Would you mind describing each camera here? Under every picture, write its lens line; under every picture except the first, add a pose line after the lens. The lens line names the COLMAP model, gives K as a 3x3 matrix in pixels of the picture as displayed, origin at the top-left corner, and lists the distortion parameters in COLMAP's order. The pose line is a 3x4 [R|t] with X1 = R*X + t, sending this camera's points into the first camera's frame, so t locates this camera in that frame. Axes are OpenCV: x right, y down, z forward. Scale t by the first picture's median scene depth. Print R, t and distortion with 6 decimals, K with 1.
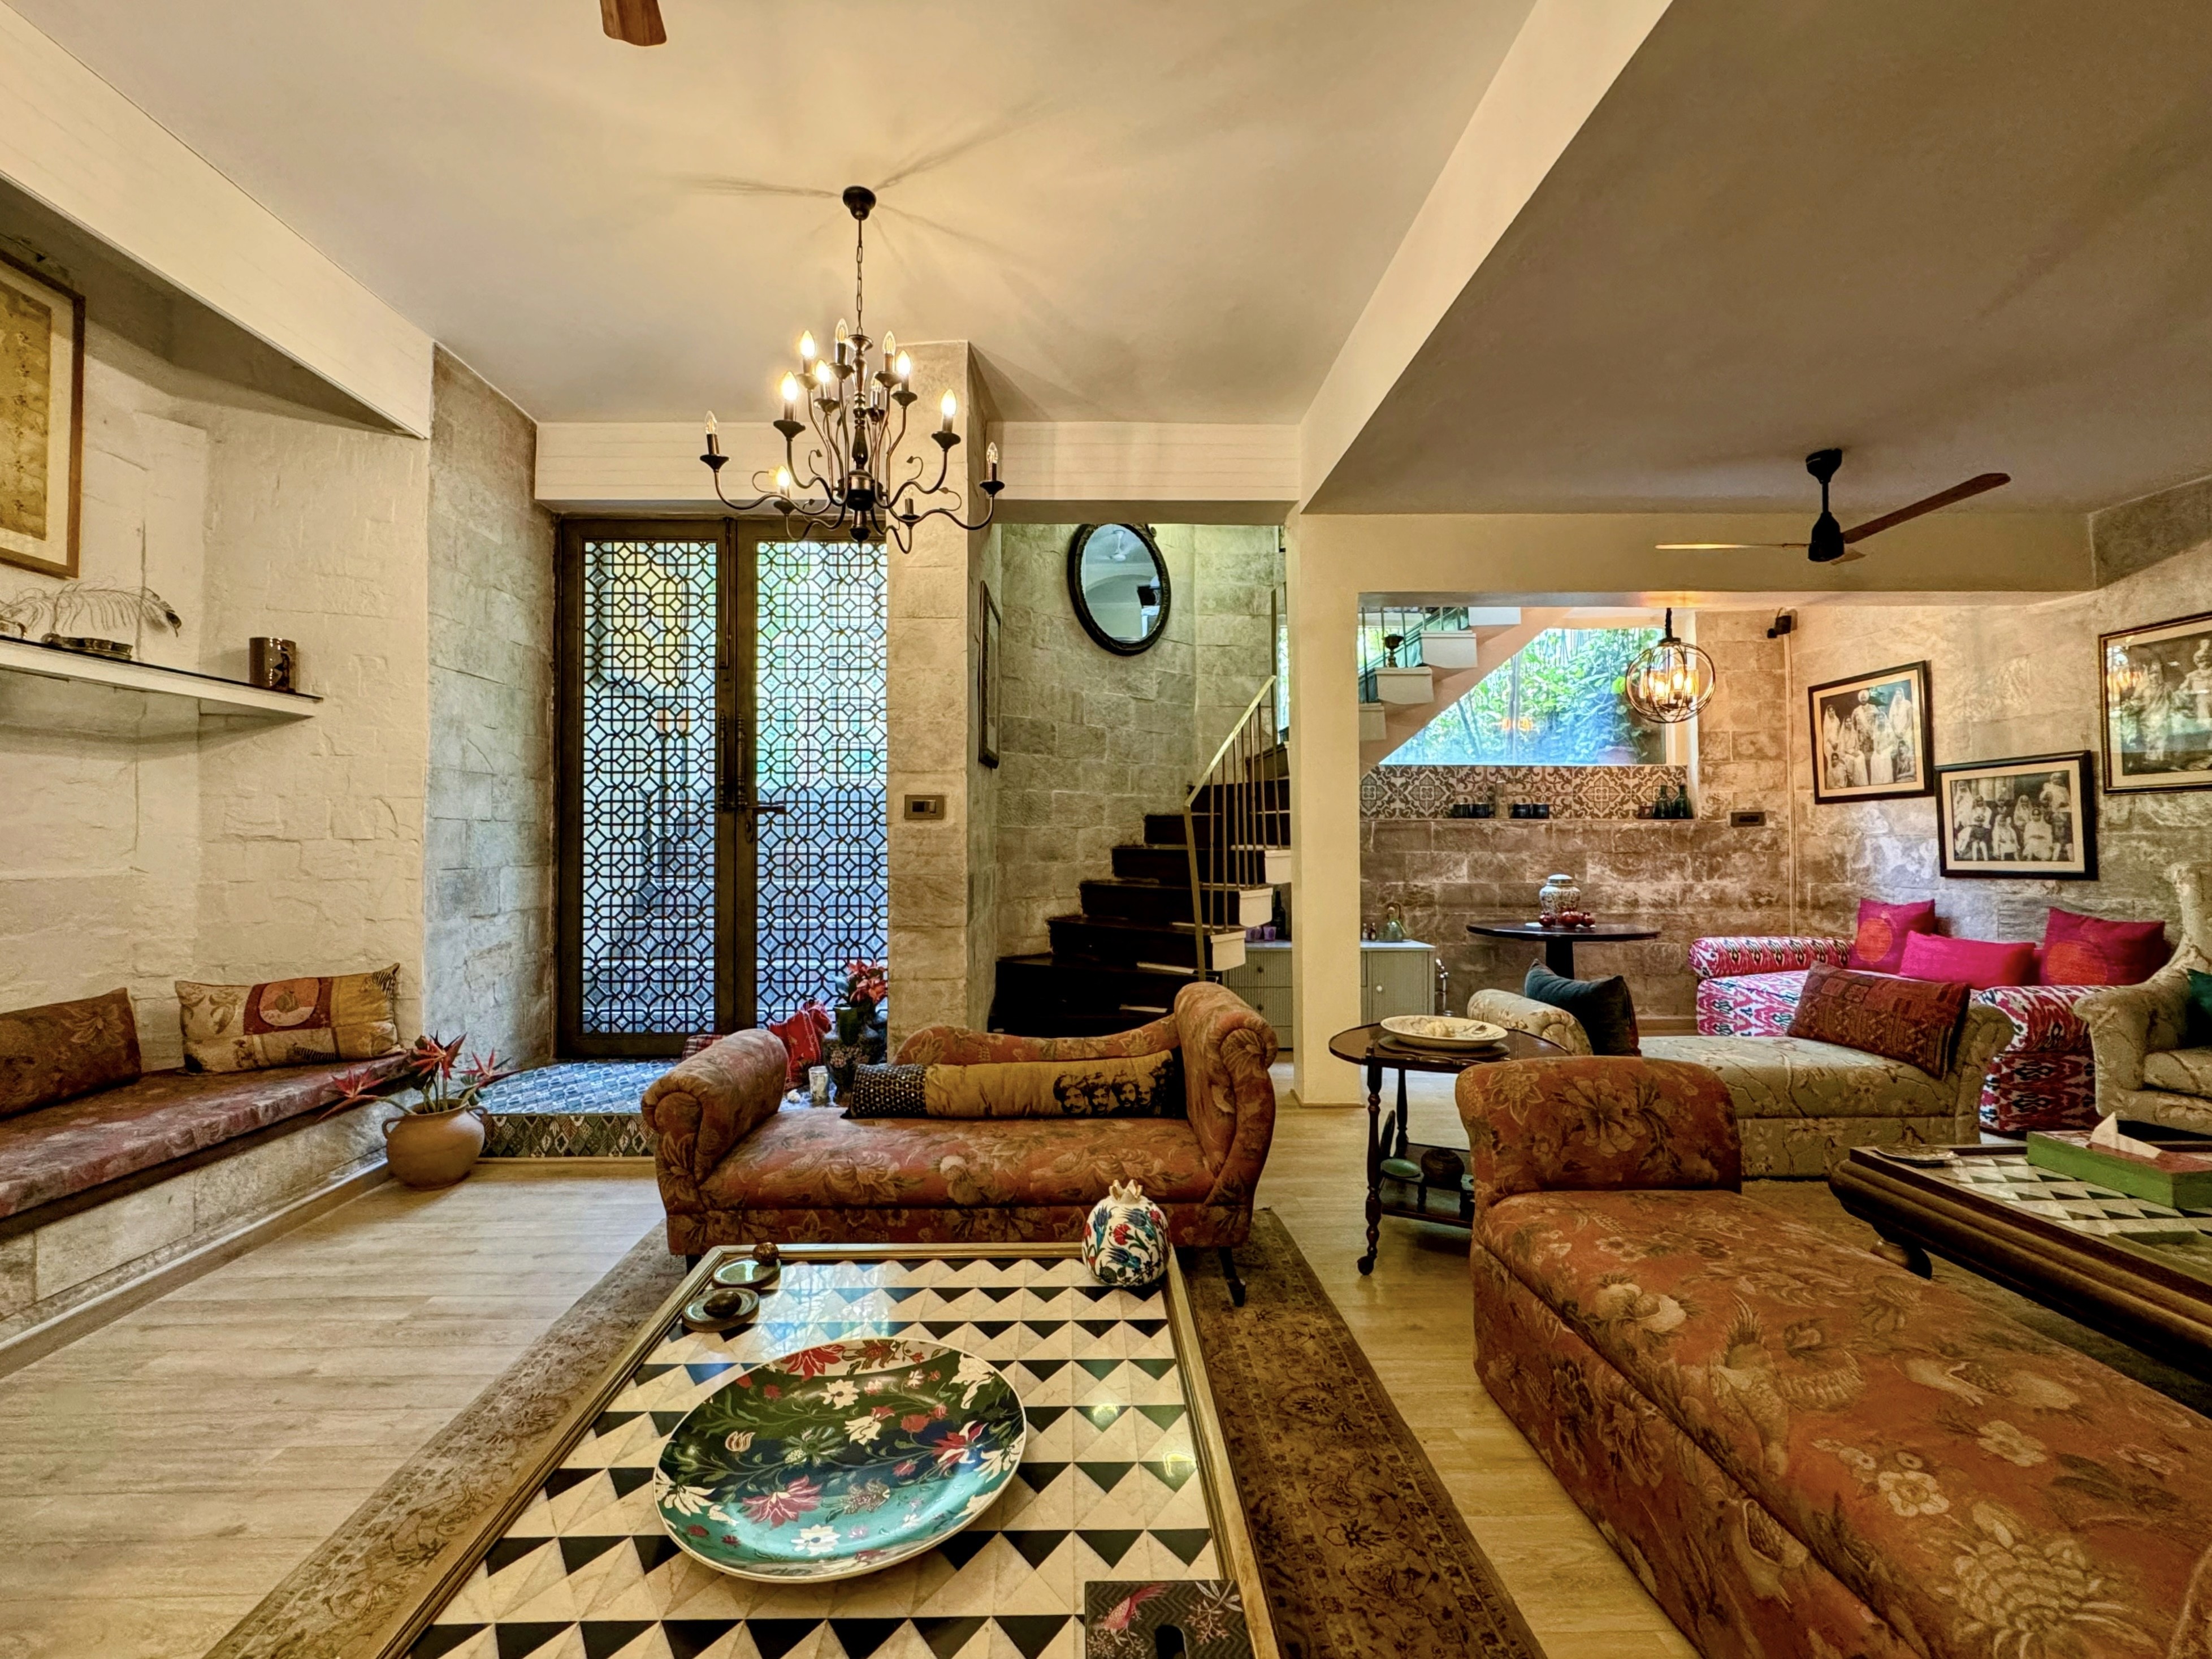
lens RADIAL K [[911.9, 0, 1101.8], [0, 911.9, 799.9], [0, 0, 1]] dist [-0.001872, 0.000292]
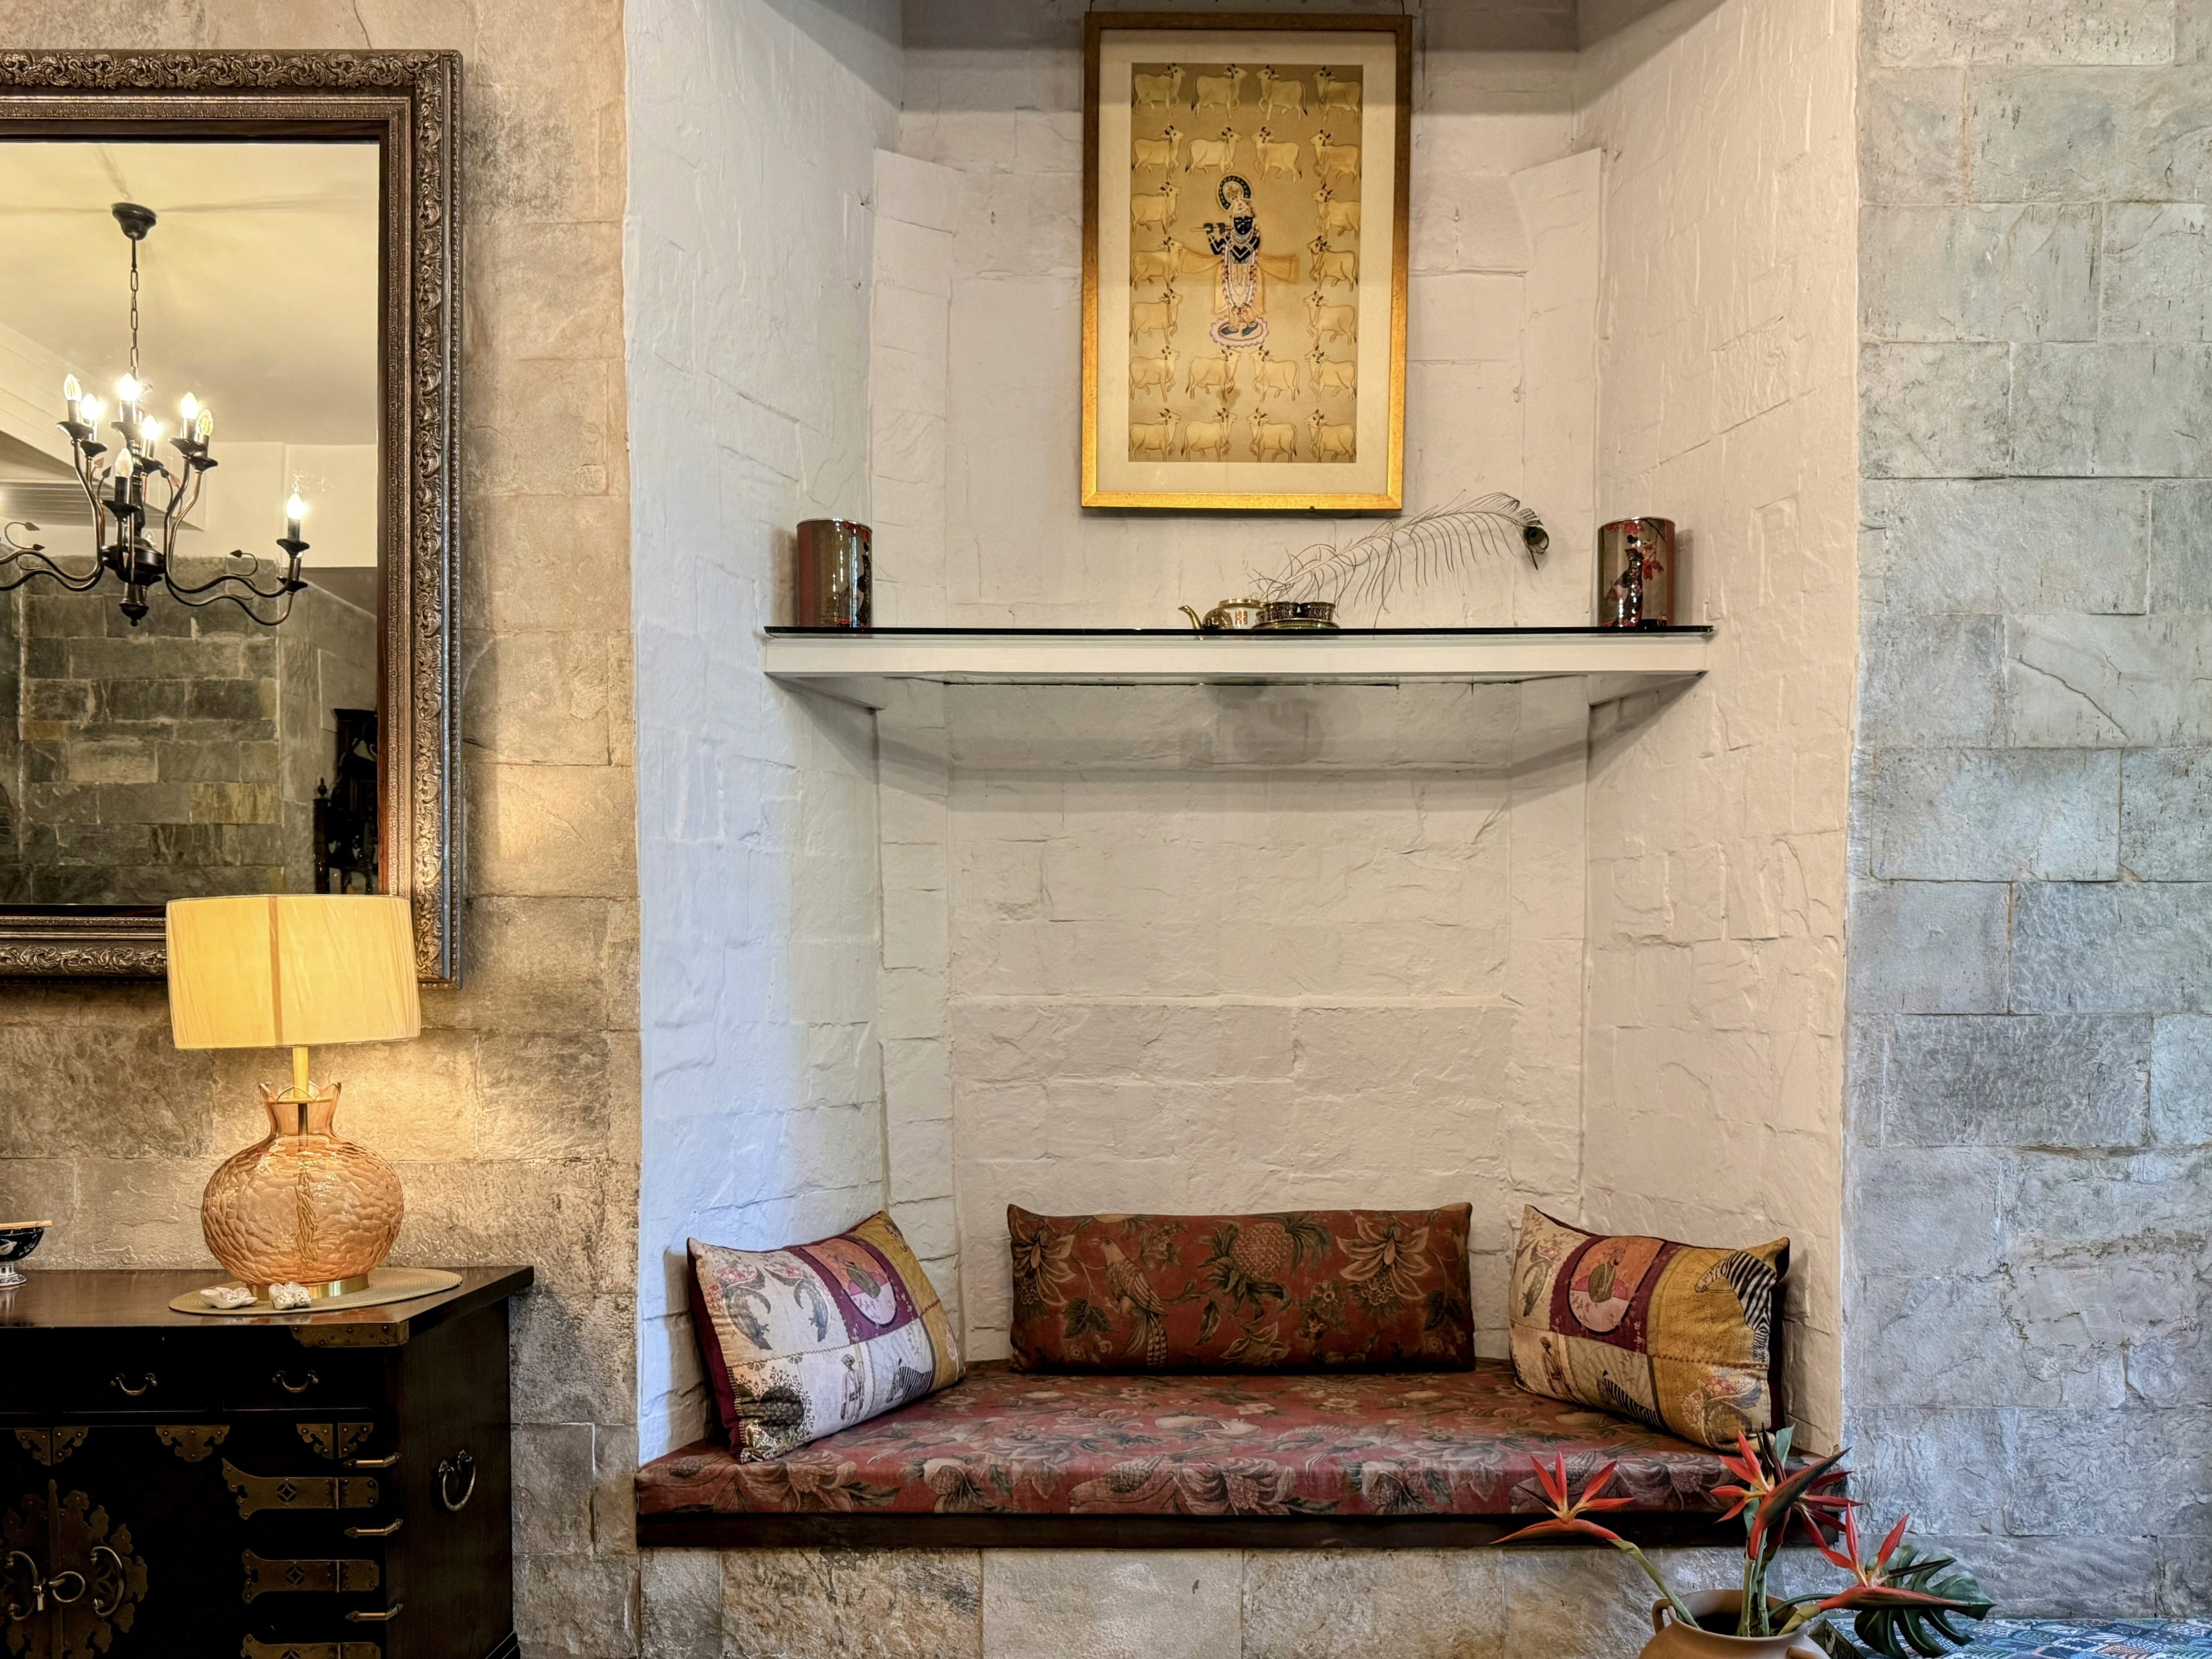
lens RADIAL K [[1696.1, 0, 1105.3], [0, 1696.1, 1029.7], [0, 0, 1]] dist [0.027510, -0.010331]
pose [[-0.046327, 0.035282, -0.998303, 0.007105], [0.049409, 0.998234, 0.032987, 0.049827], [0.997704, -0.047797, -0.047989, 0.819441]]
